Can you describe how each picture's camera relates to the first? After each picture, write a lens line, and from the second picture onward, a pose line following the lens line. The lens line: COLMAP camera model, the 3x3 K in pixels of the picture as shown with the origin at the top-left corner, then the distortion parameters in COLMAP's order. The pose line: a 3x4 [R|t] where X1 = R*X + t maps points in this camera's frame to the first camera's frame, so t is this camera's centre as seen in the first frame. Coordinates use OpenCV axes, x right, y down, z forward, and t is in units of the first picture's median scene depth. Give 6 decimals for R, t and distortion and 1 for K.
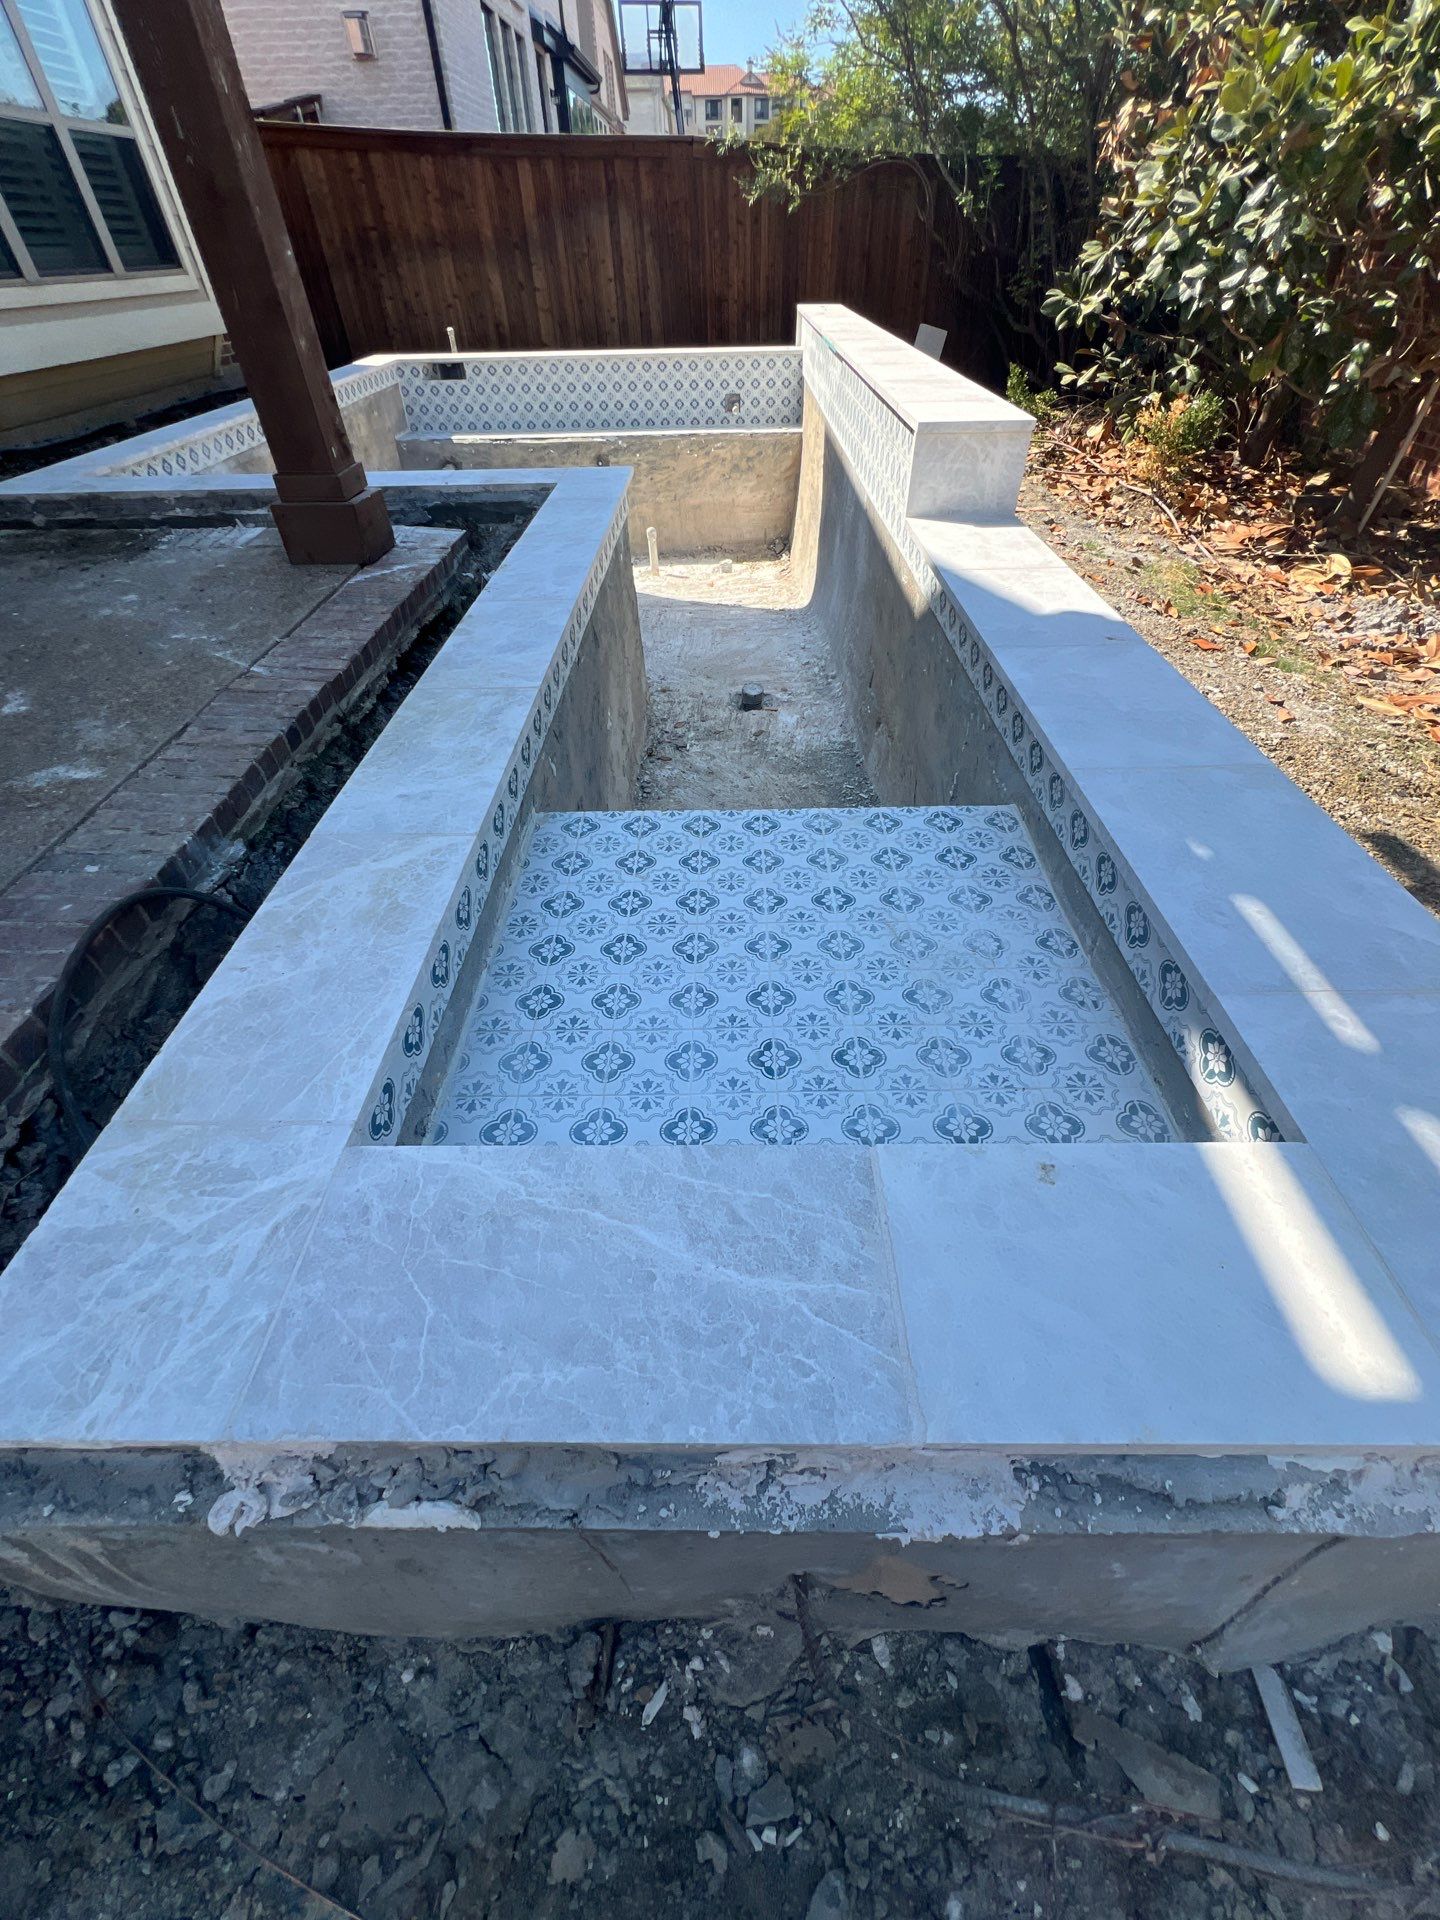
lens RADIAL K [[767.6, 0, 728.9], [0, 767.6, 955.5], [0, 0, 1]] dist [0.000160, 0.000448]
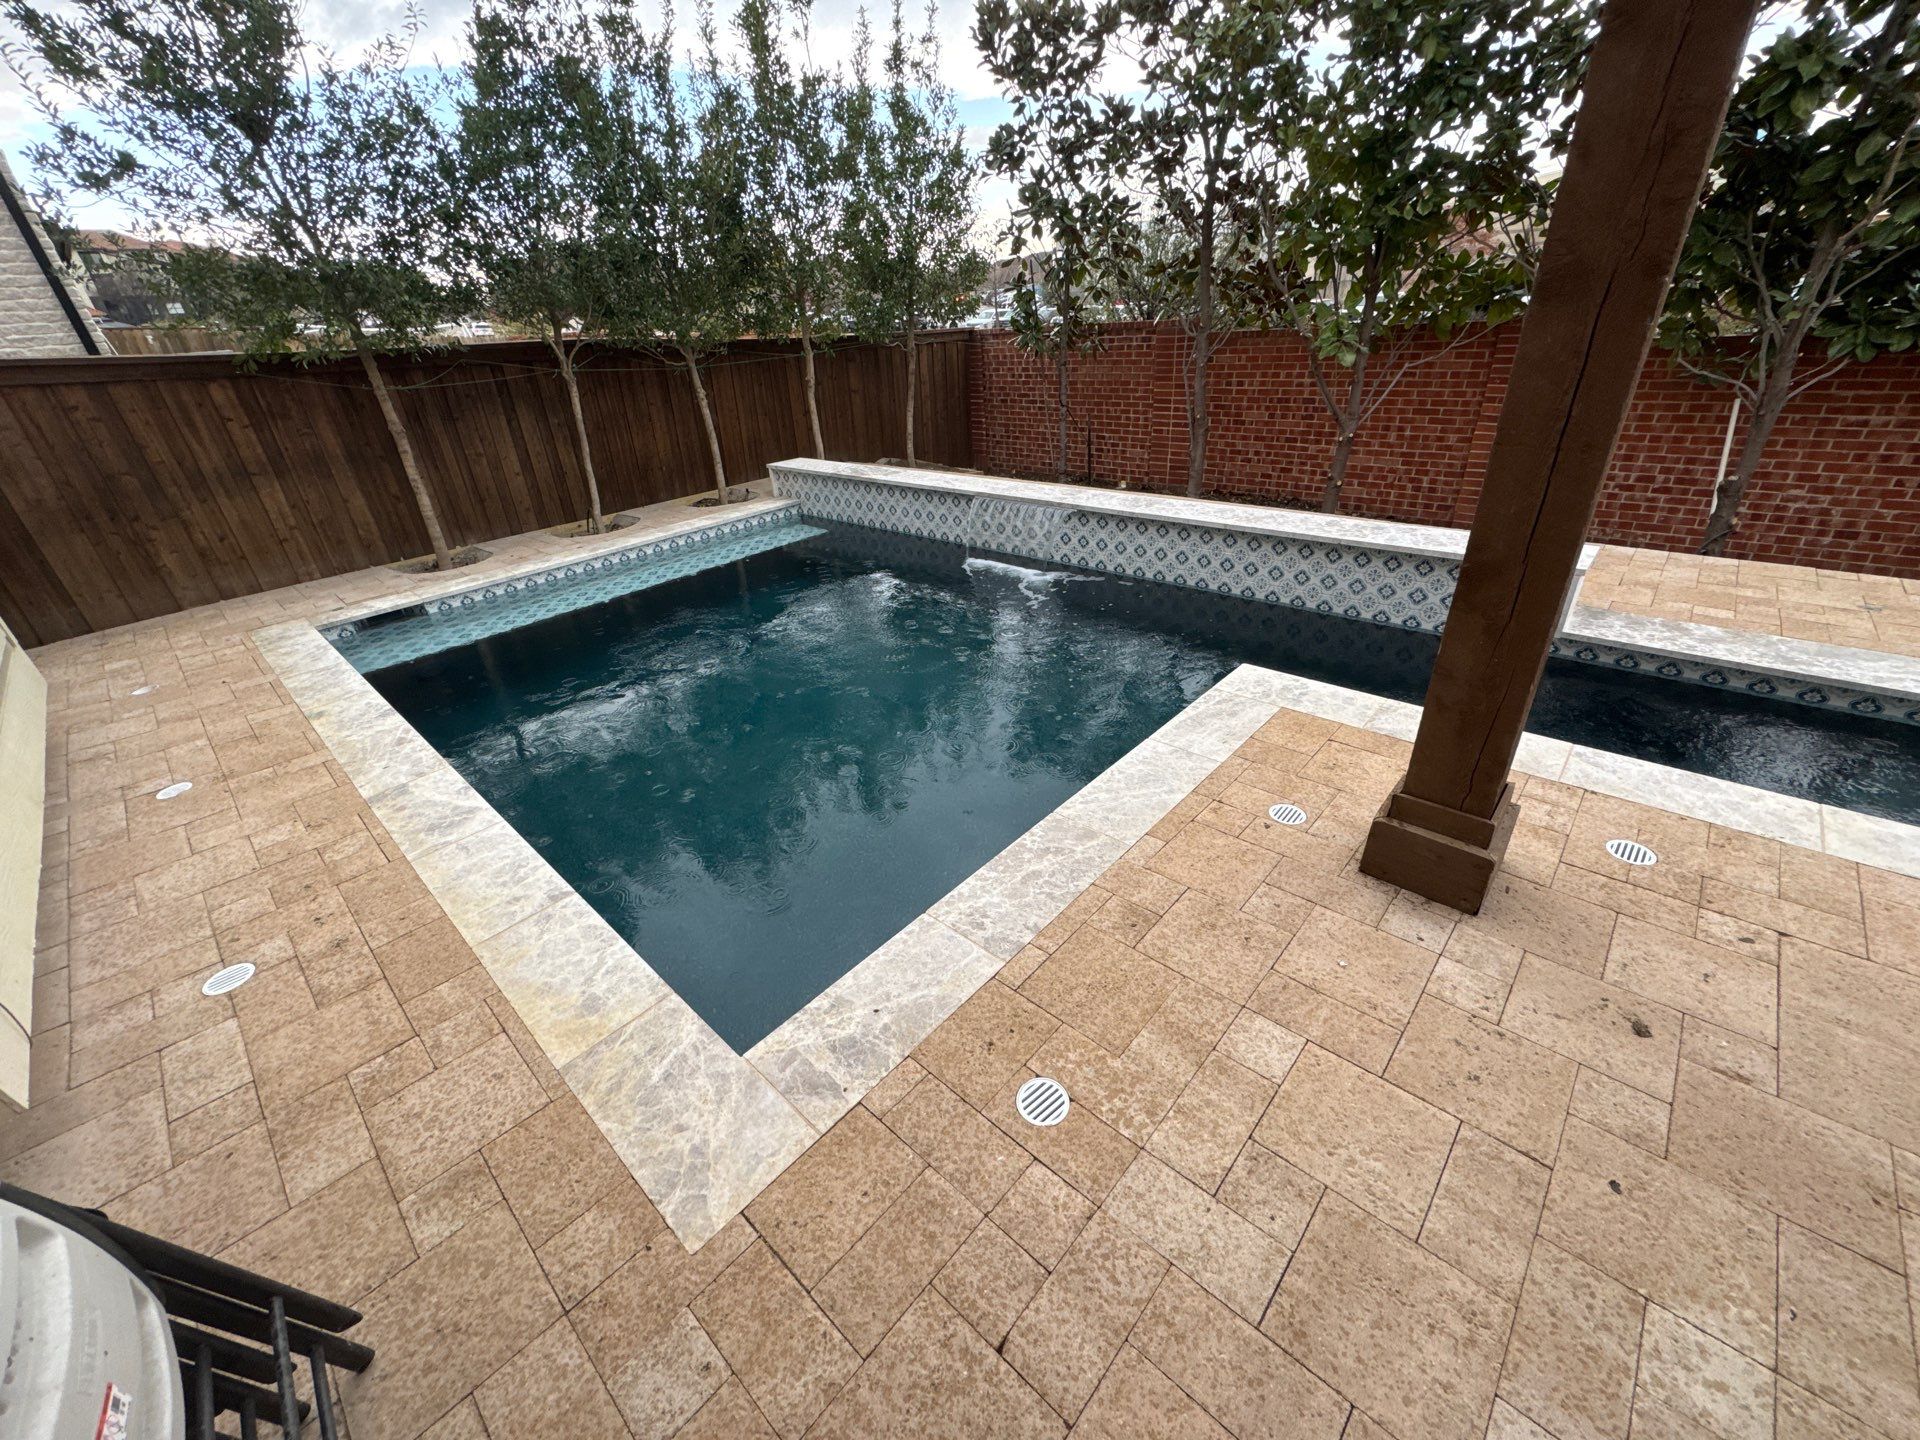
lens RADIAL K [[757.6, 0, 959.9], [0, 757.6, 722.4], [0, 0, 1]] dist [-0.000810, -0.000651]
pose [[0.680893, -0.378090, 0.627242, -0.480464], [0.539093, 0.838457, -0.079798, -0.335930], [-0.495745, 0.392476, 0.774725, 0.227912]]
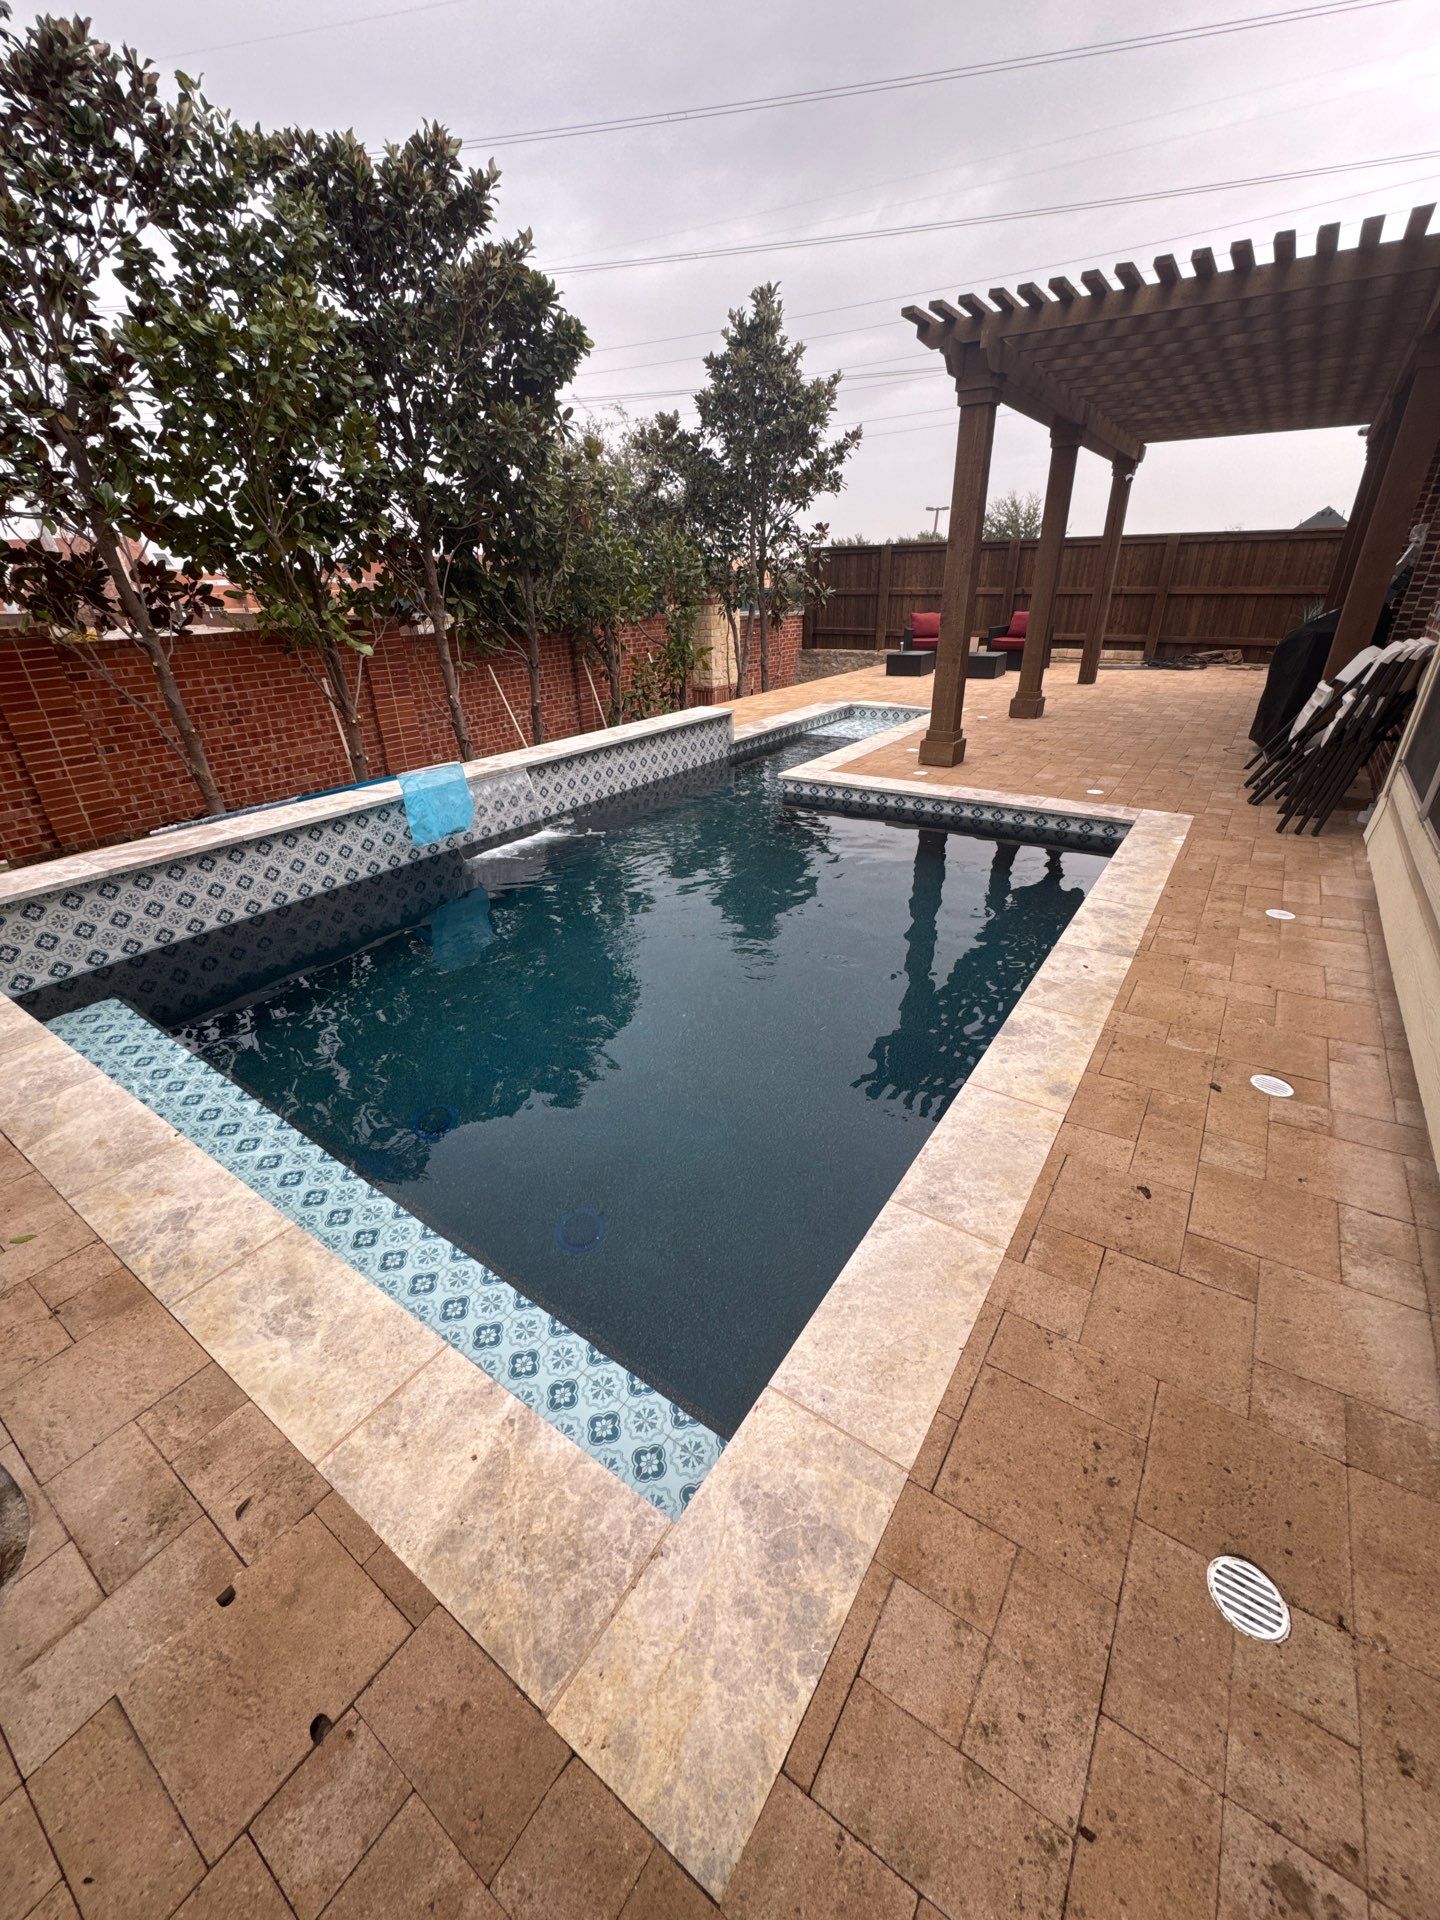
lens RADIAL K [[752.7, 0, 722.7], [0, 752.7, 965.0], [0, 0, 1]] dist [-0.002270, -0.000234]
pose [[-0.823732, -0.227925, 0.519148, -0.489193], [0.412231, 0.387886, 0.824384, -0.941922], [-0.389269, 0.893081, -0.225557, 0.888675]]
